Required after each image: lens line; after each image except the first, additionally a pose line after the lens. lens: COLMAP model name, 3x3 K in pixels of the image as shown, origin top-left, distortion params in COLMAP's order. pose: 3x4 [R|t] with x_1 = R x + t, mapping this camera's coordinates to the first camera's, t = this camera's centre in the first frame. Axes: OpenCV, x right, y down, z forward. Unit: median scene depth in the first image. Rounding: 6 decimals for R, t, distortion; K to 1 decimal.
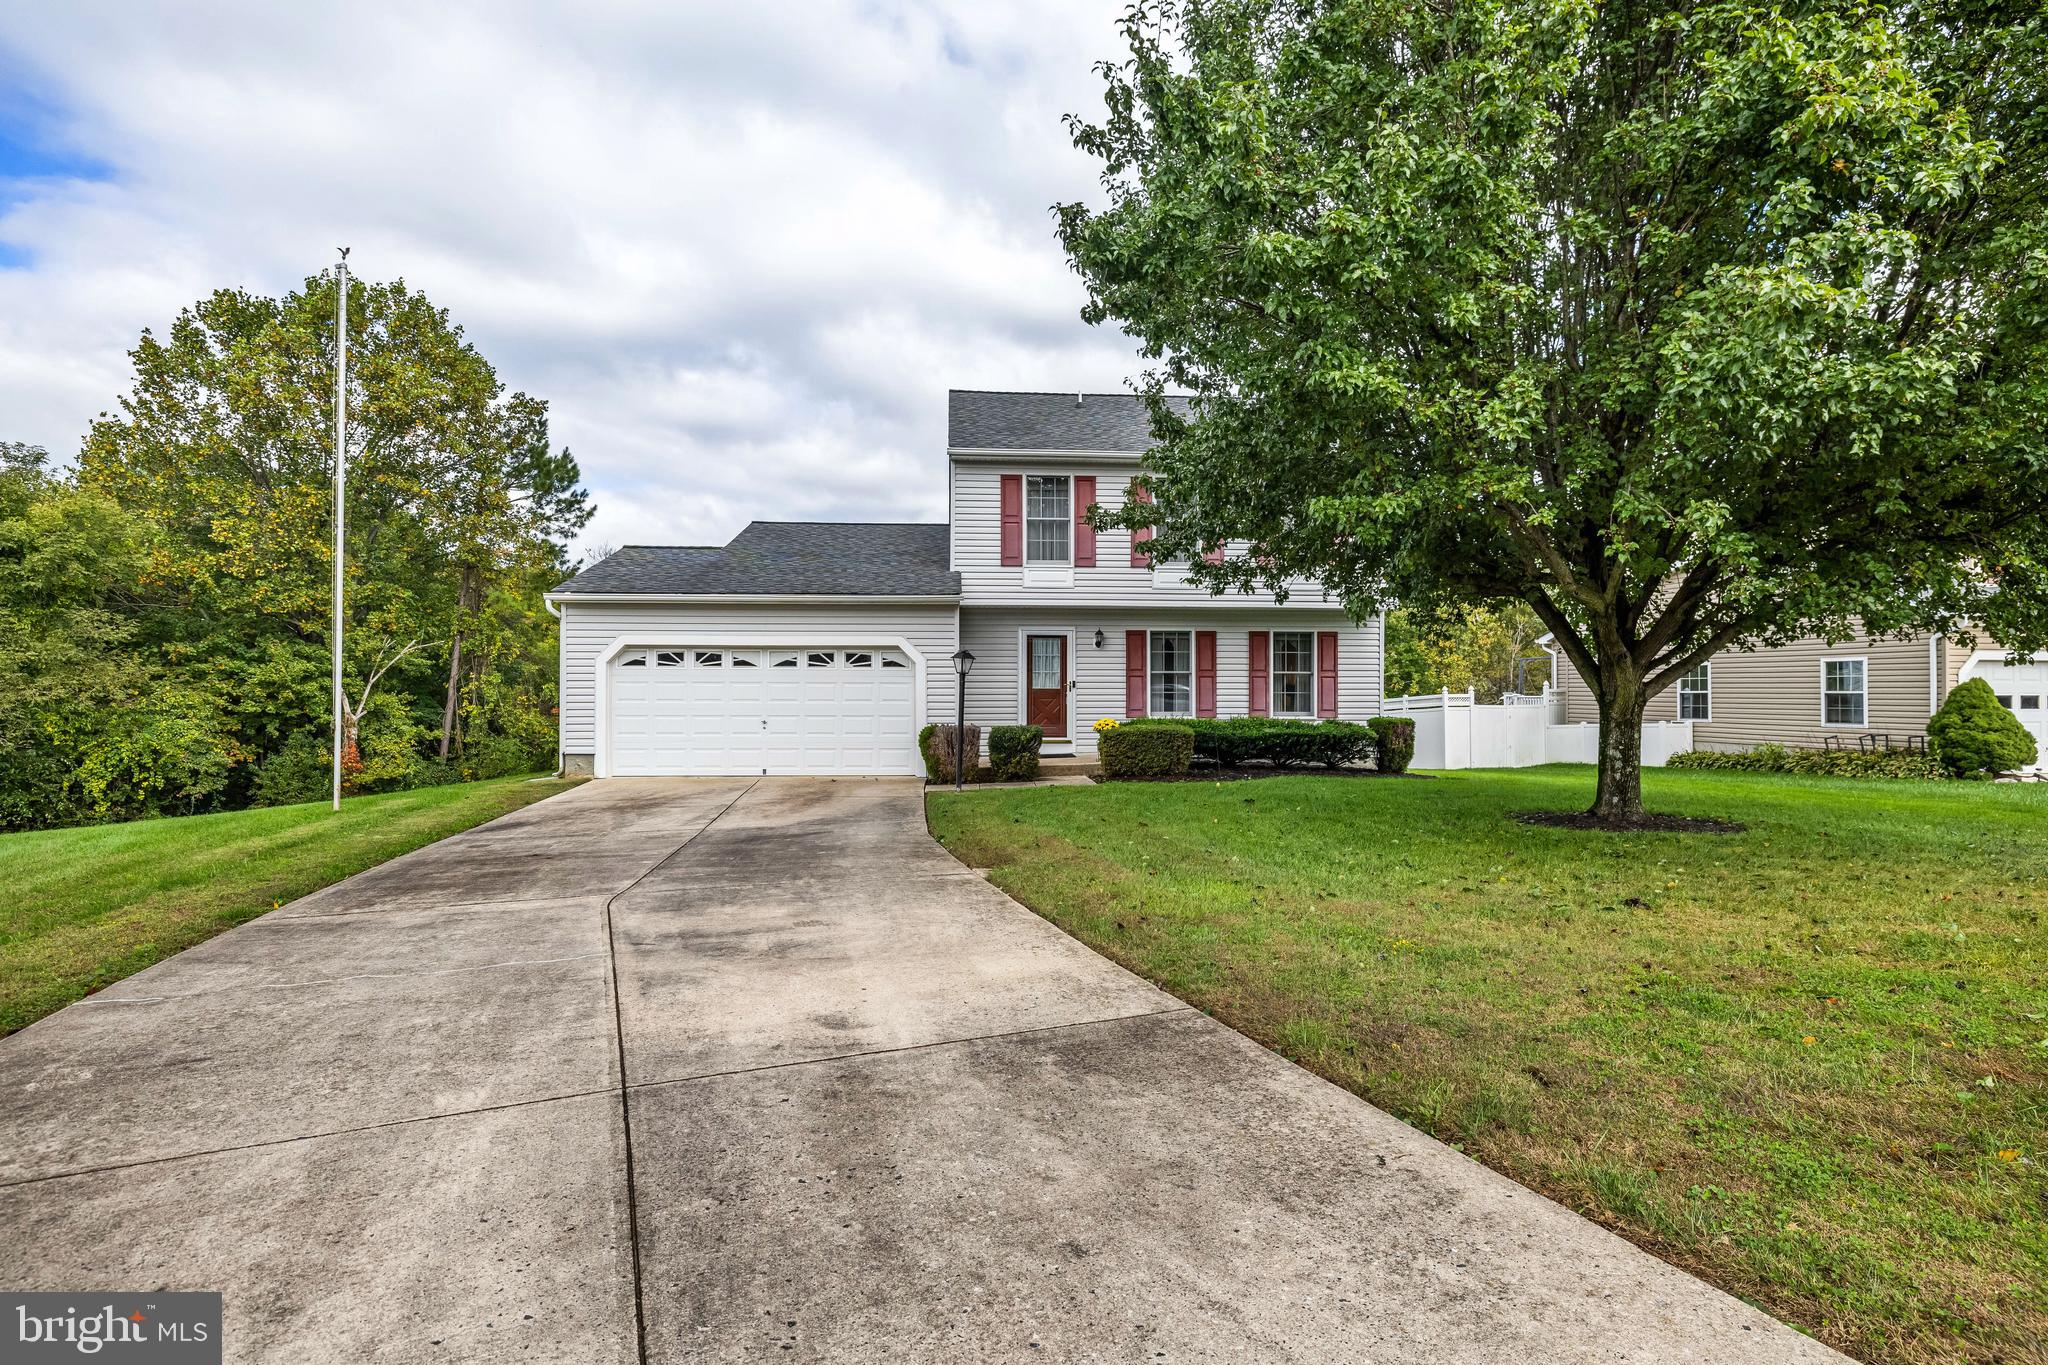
lens RADIAL K [[1050.9, 0, 1023.7], [0, 1050.9, 686.5], [0, 0, 1]] dist [0.000790, -0.000545]
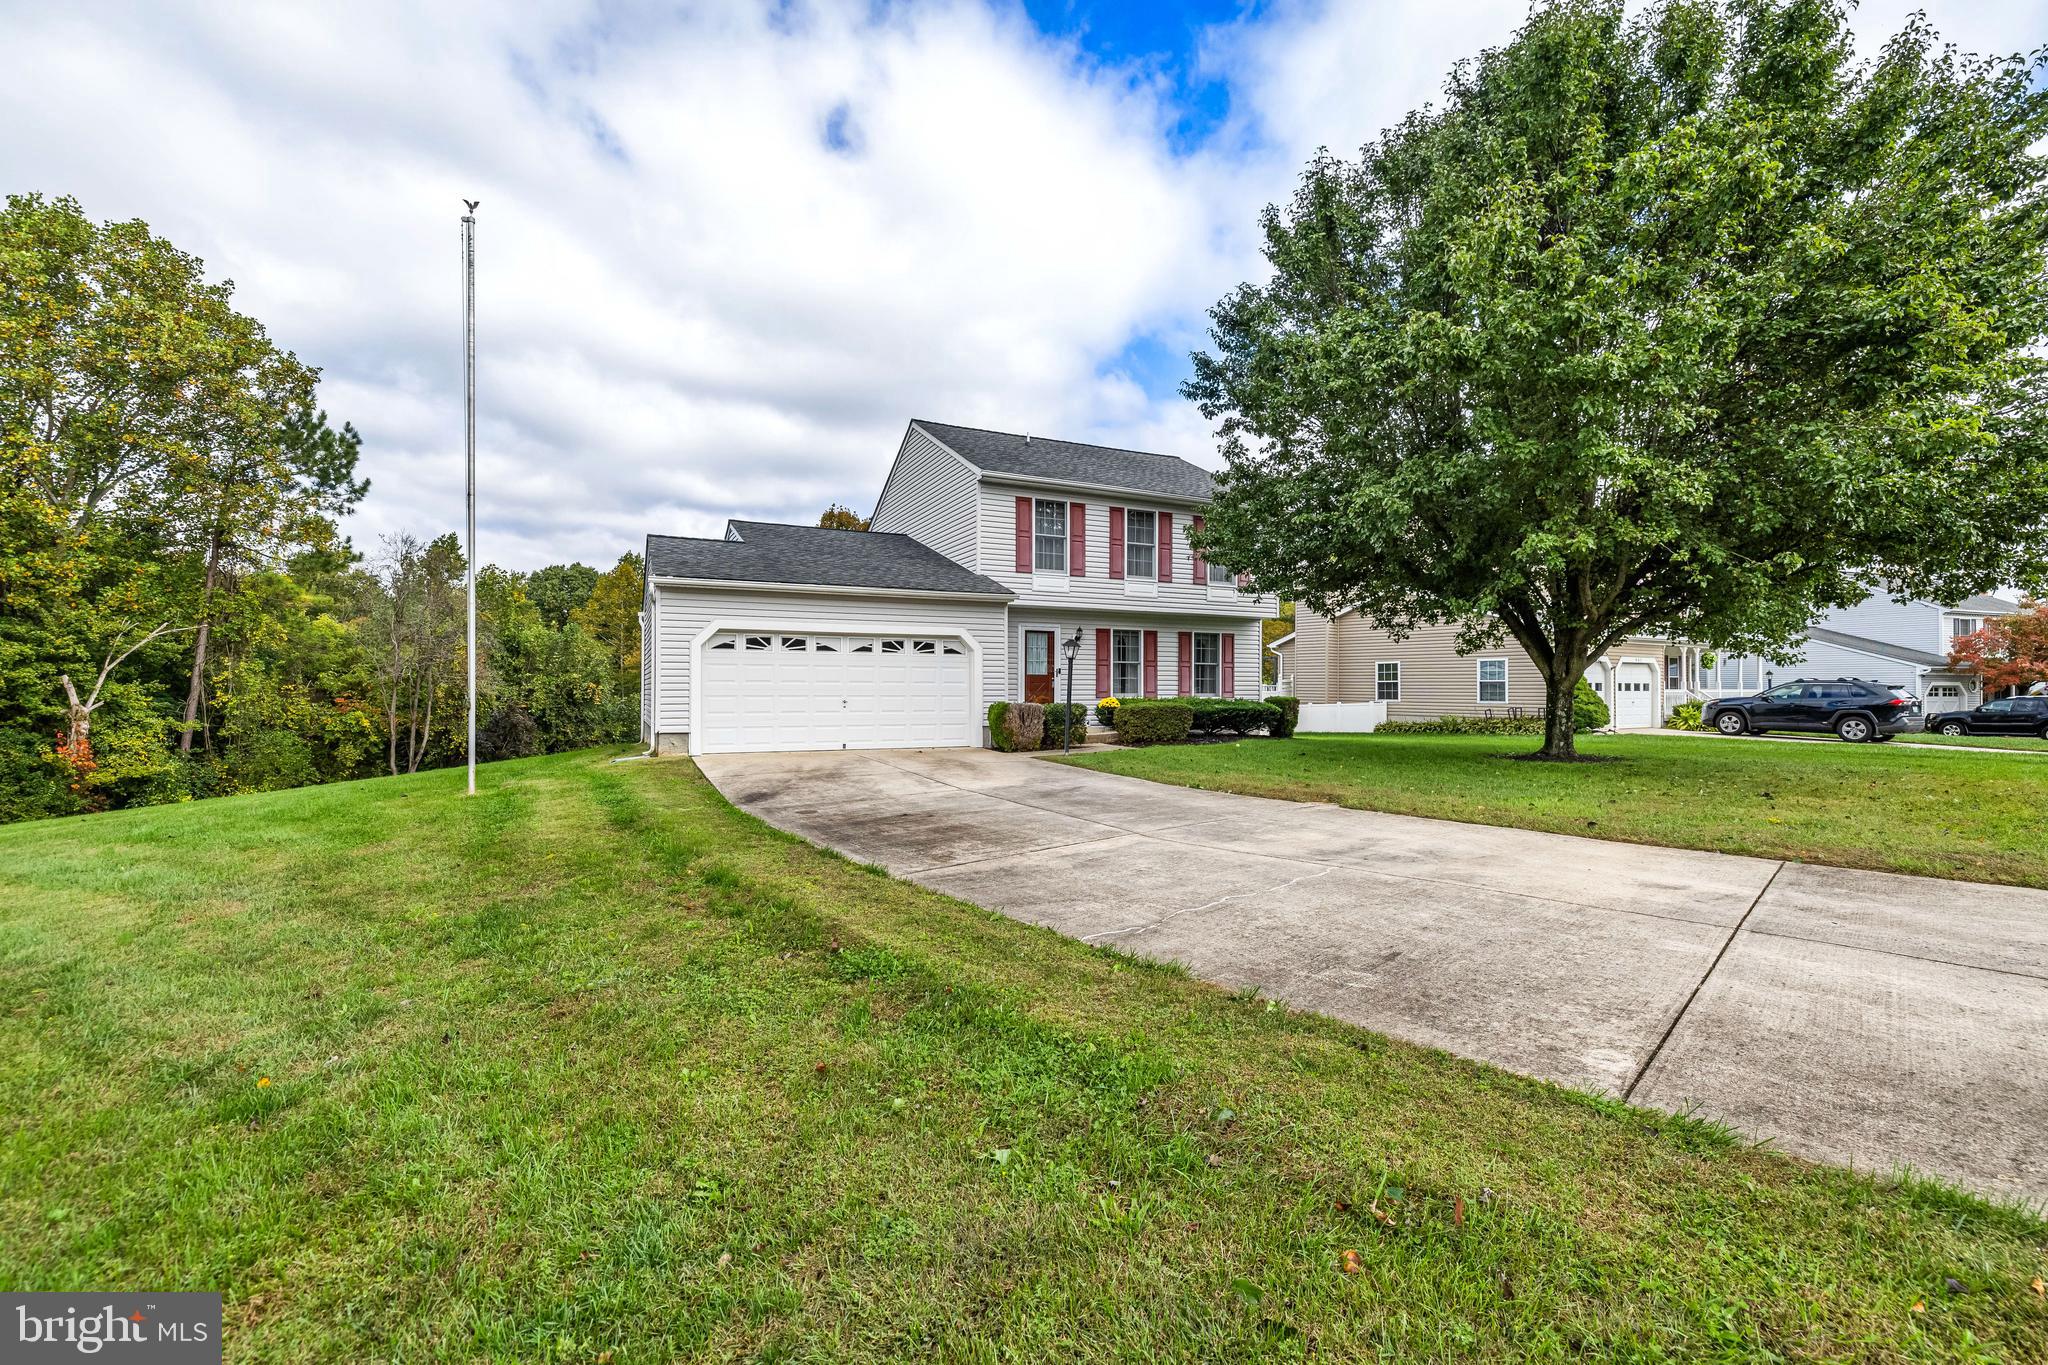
lens RADIAL K [[880.1, 0, 1022.9], [0, 880.1, 683.3], [0, 0, 1]] dist [-0.001653, 0.002070]
pose [[0.927970, 0.002926, 0.372644, -0.385936], [-0.002754, 0.999996, -0.000992, 0.013763], [-0.372646, -0.000106, 0.927974, 0.061301]]
